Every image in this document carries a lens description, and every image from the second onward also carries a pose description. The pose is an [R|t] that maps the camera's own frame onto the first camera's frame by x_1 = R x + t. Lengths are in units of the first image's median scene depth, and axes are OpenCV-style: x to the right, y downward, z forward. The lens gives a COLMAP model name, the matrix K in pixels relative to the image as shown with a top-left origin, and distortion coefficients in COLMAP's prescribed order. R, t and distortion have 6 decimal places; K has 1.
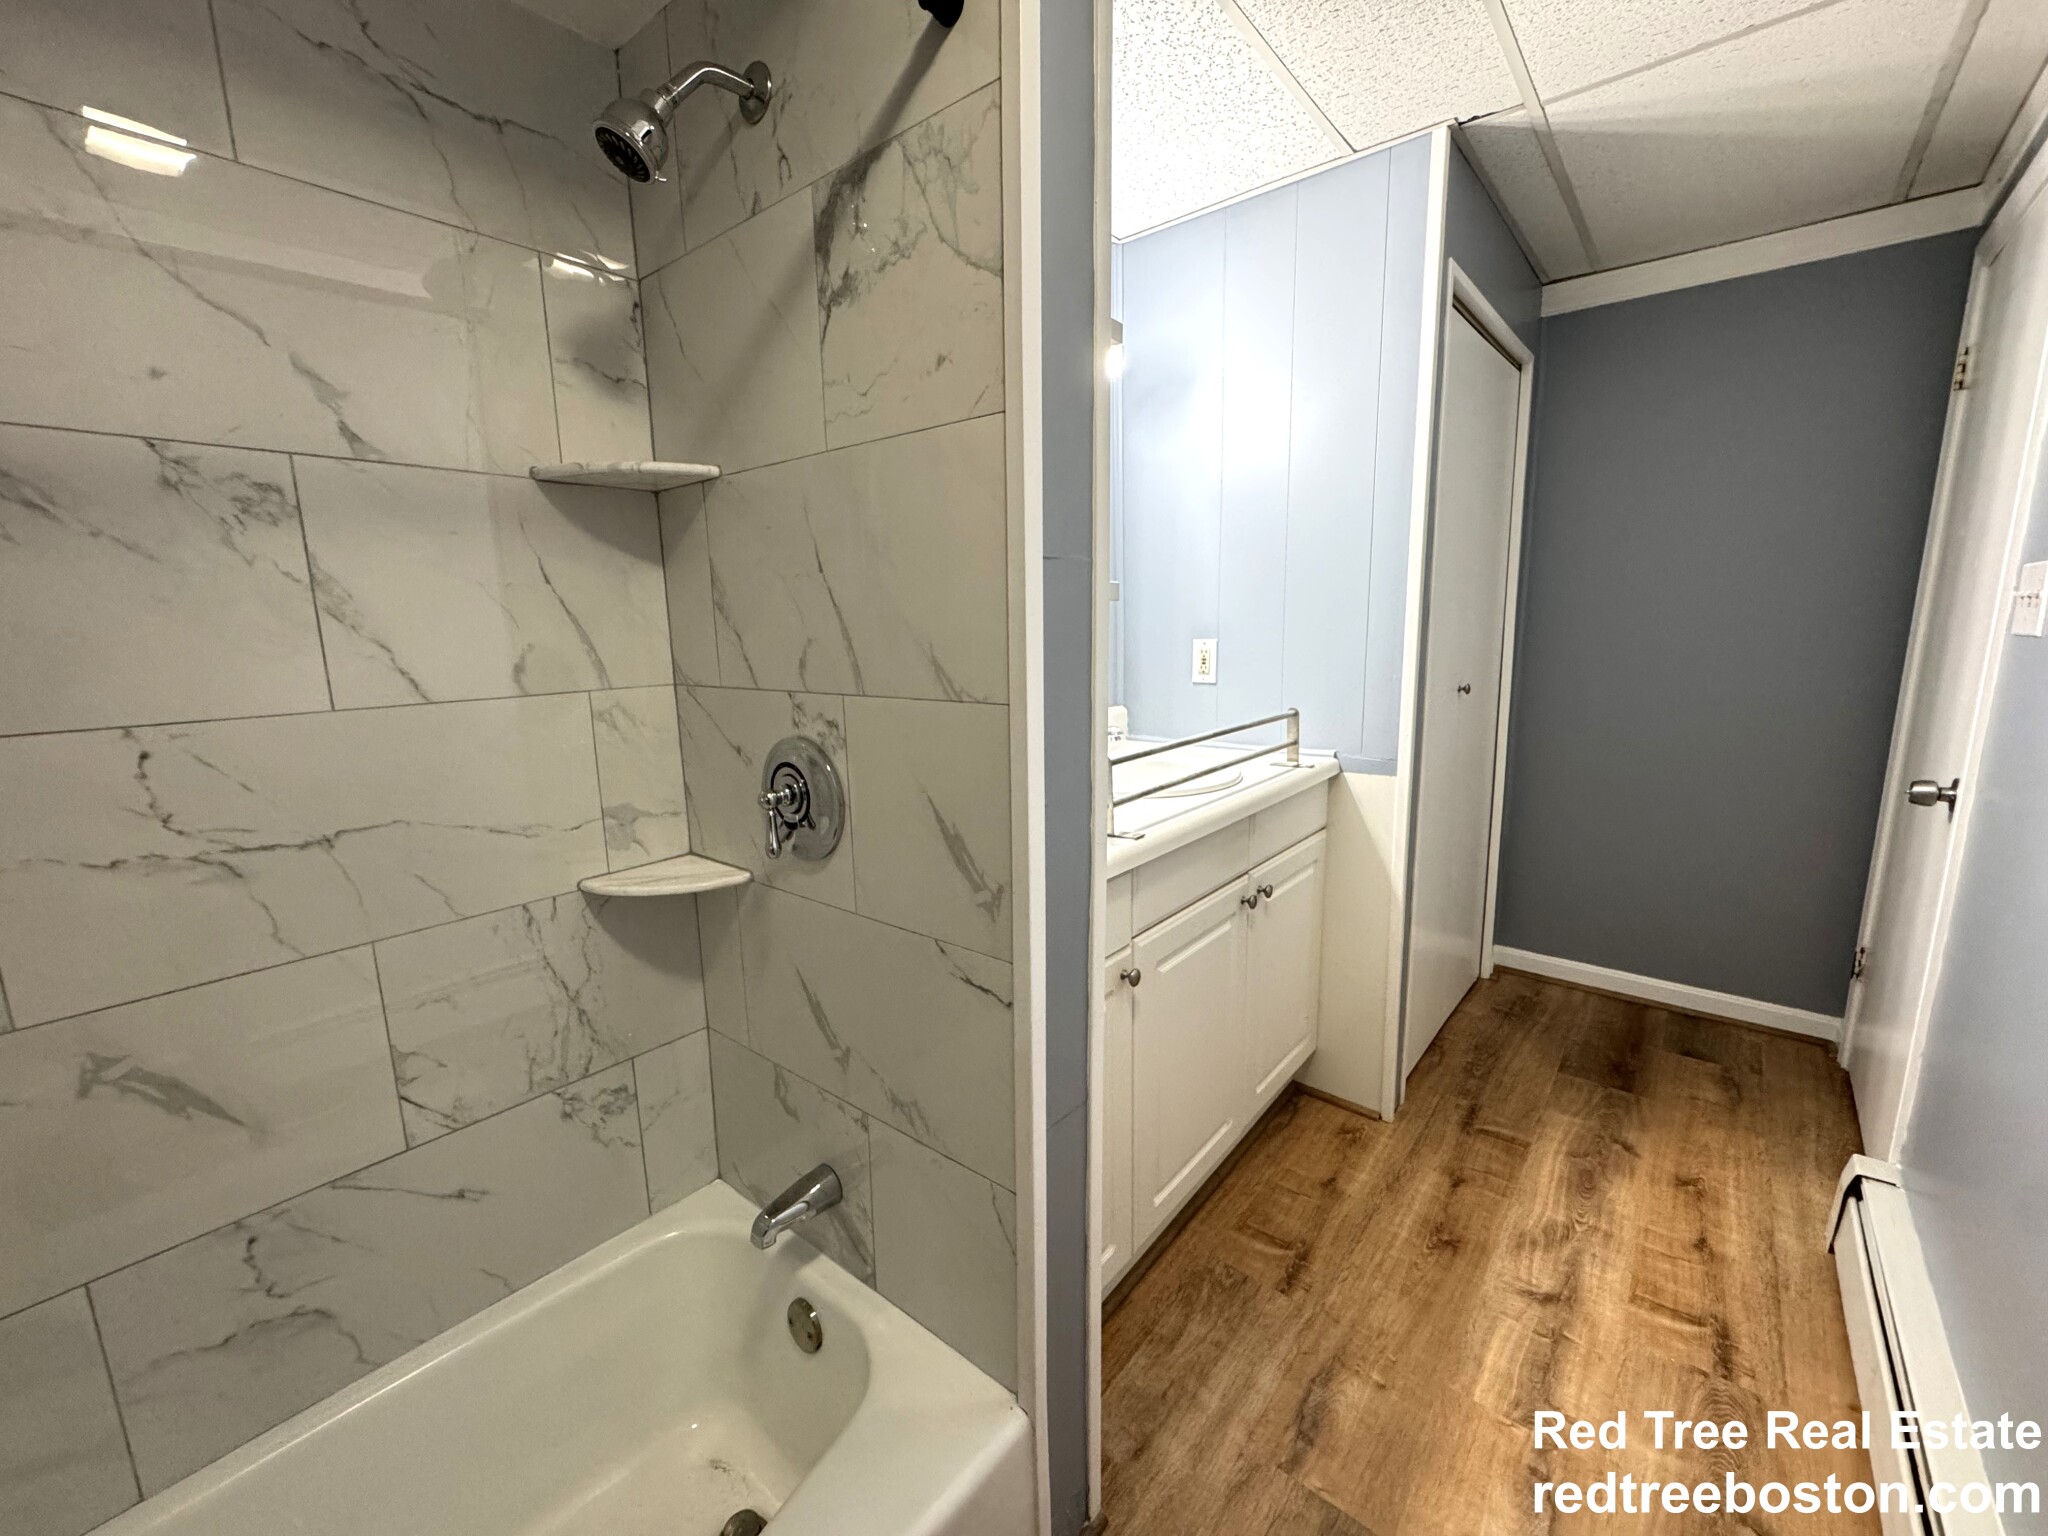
lens RADIAL K [[823.7, 0, 1022.9], [0, 823.7, 769.0], [0, 0, 1]] dist [-0.002247, -0.000235]
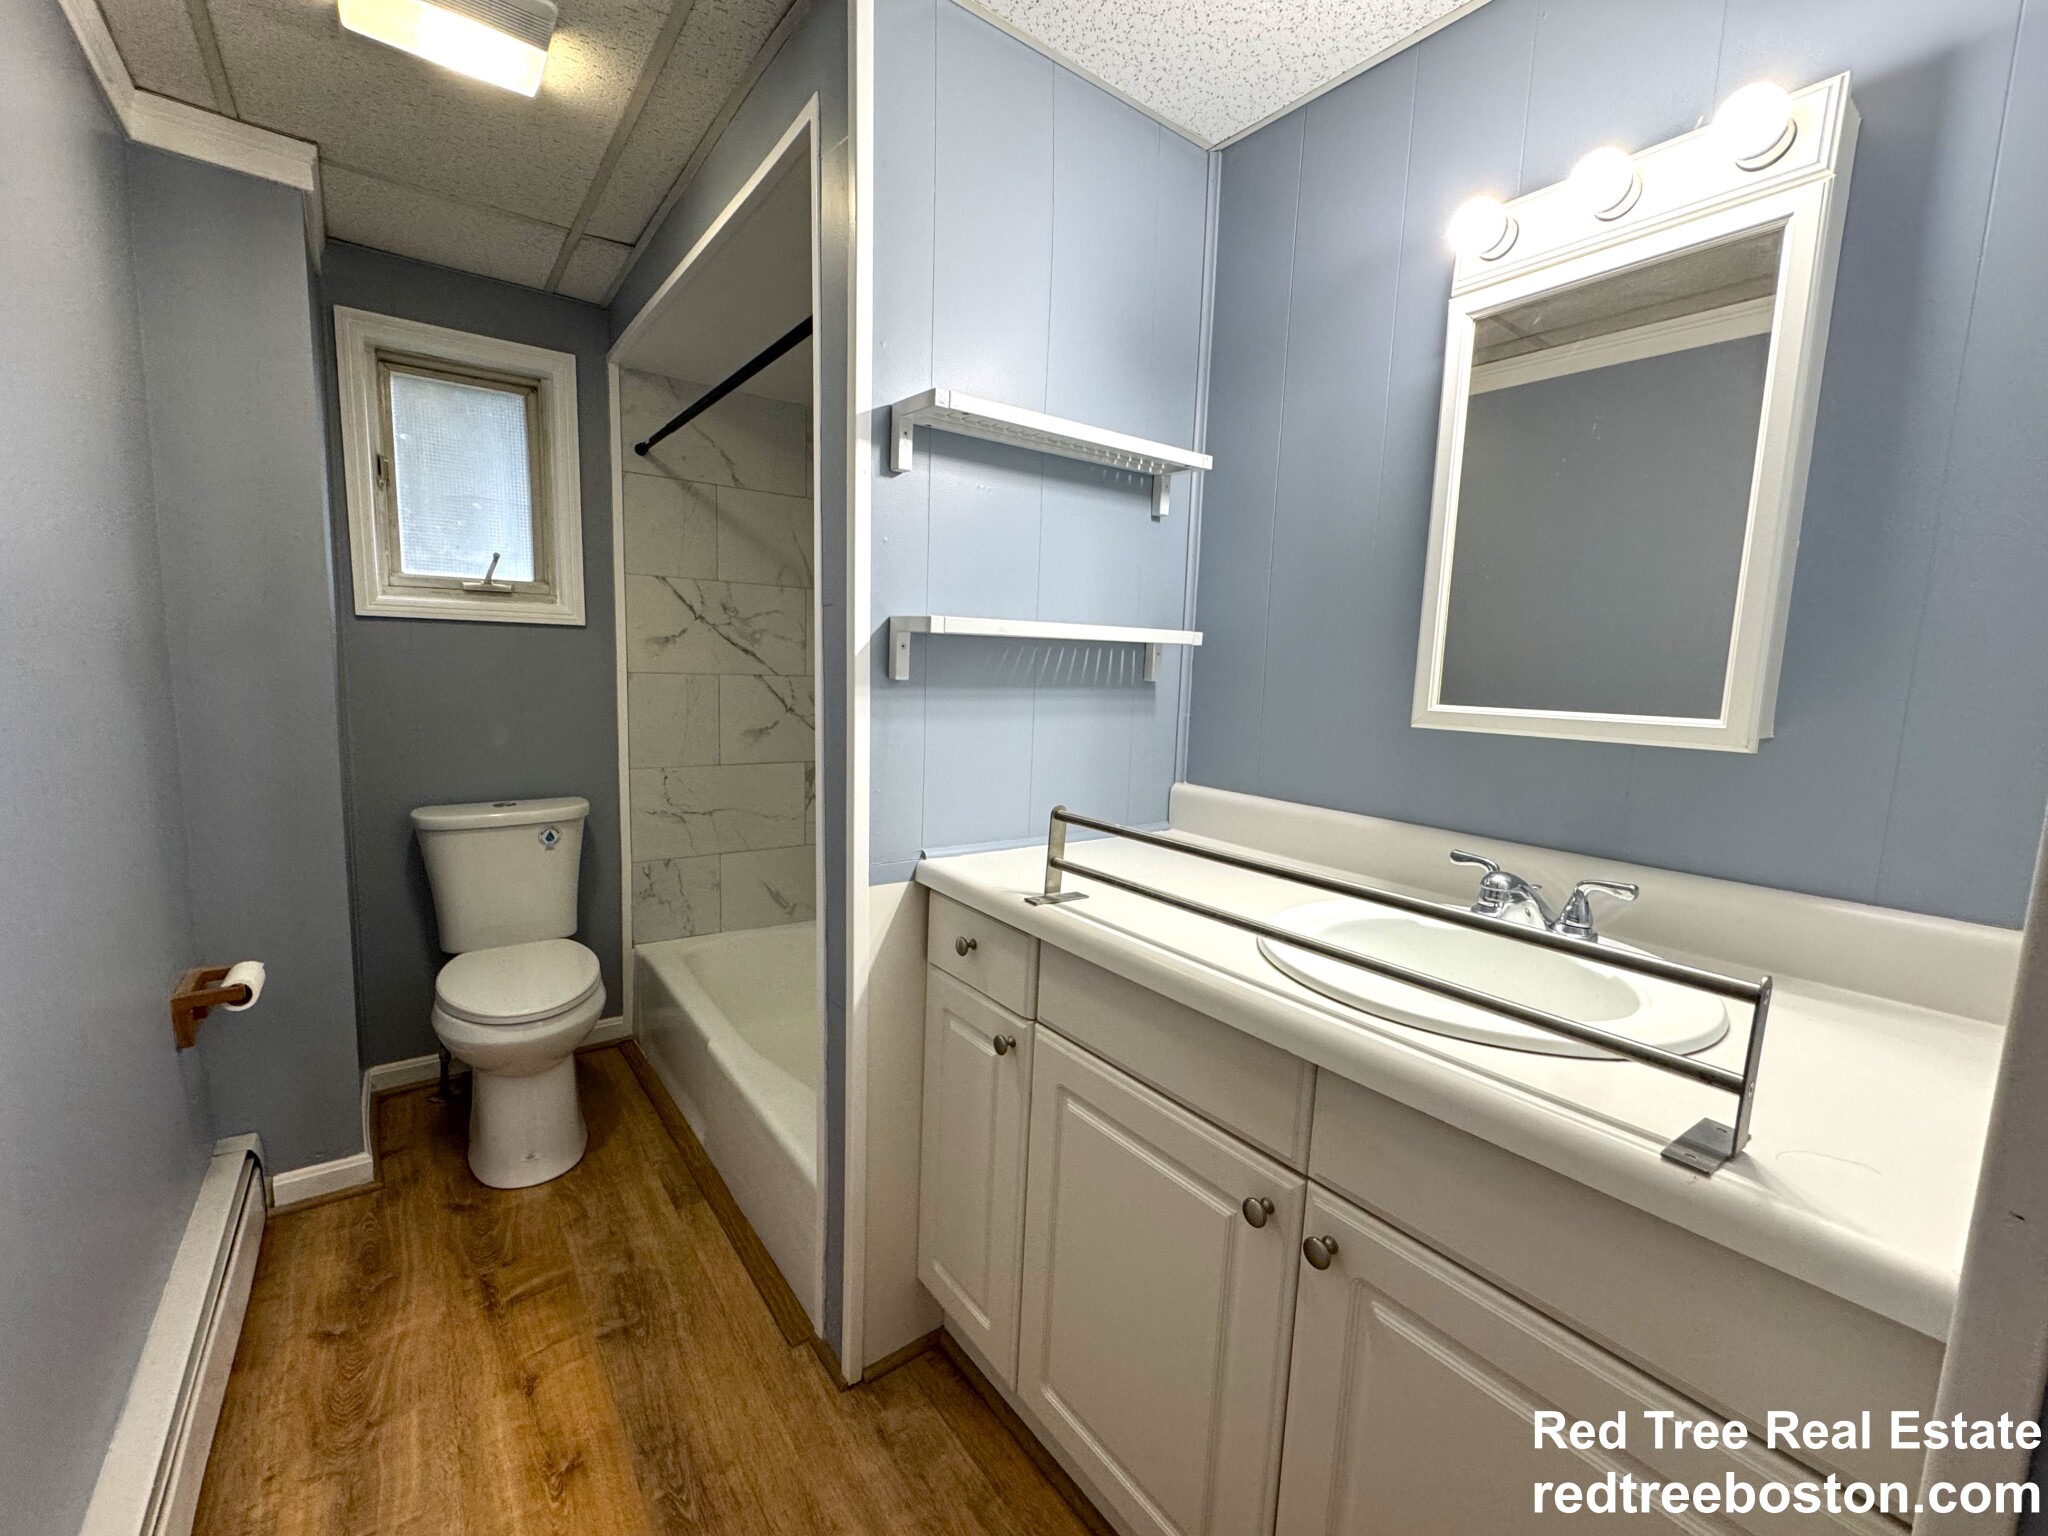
lens RADIAL K [[850.9, 0, 1021.8], [0, 850.9, 769.5], [0, 0, 1]] dist [-0.002791, -0.000343]
pose [[-0.241439, 0.133020, -0.961256, 1.115912], [-0.203742, 0.961534, 0.184232, -0.240354], [0.948787, 0.240330, -0.205050, 1.291397]]
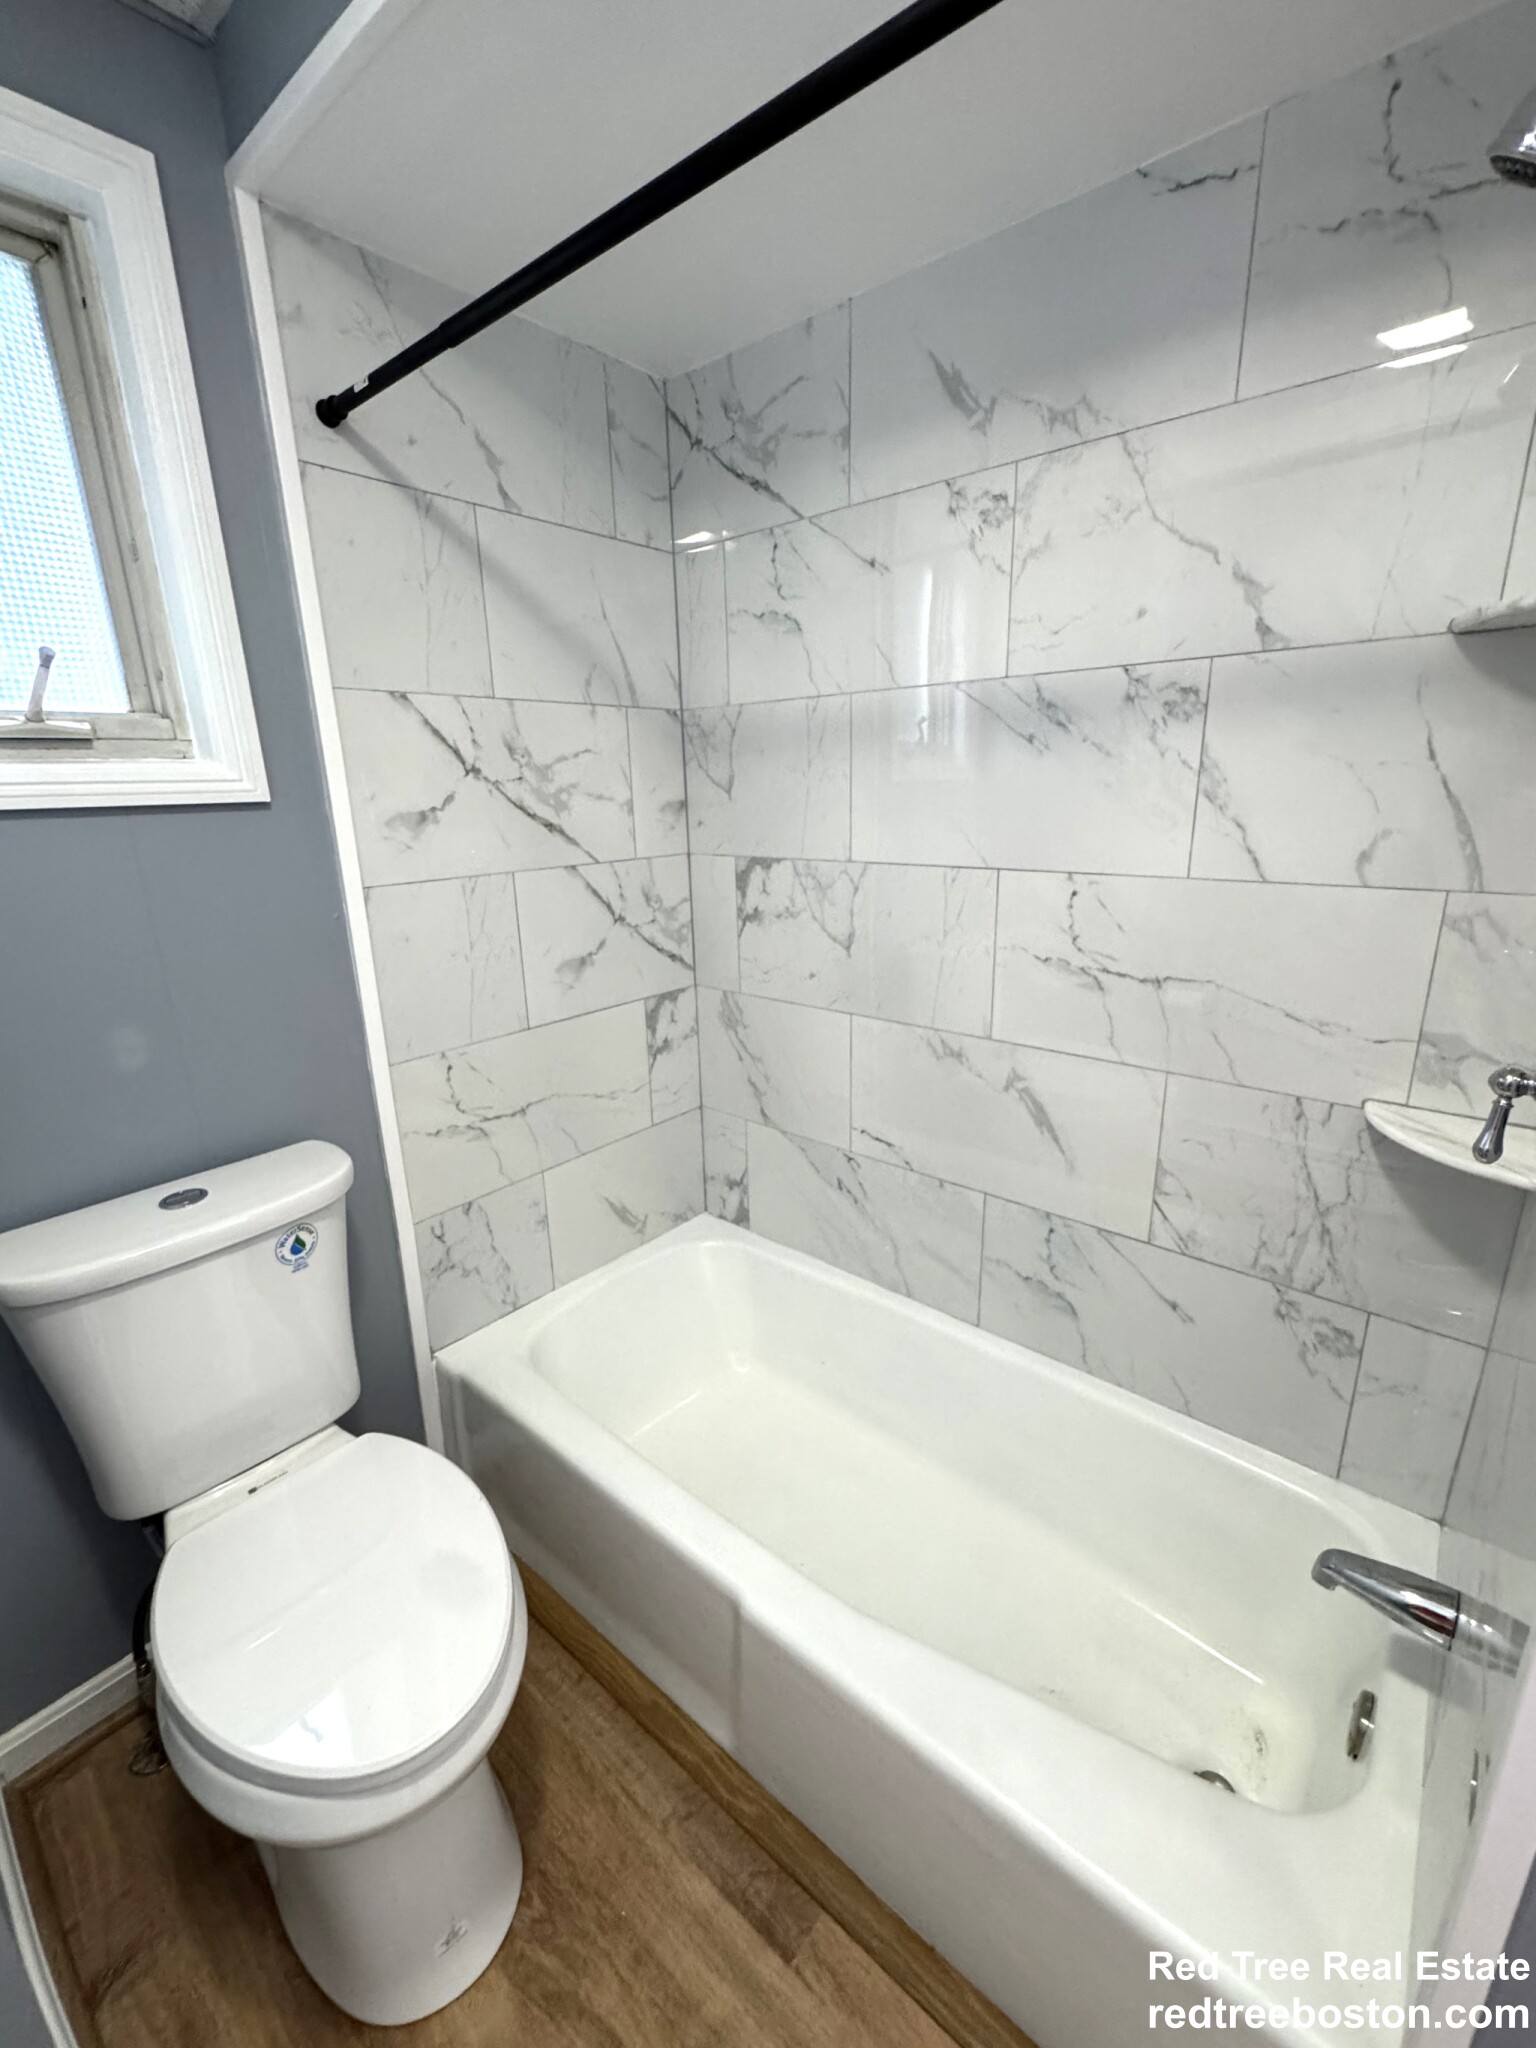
lens RADIAL K [[850.9, 0, 768.4], [0, 850.9, 1023.6], [0, 0, 1]] dist [-0.002791, -0.000343]
pose [[-0.010486, 0.289590, -0.957093, 0.346110], [-0.158501, 0.944564, 0.287536, -0.109594], [0.987303, 0.154716, 0.035996, 0.327233]]
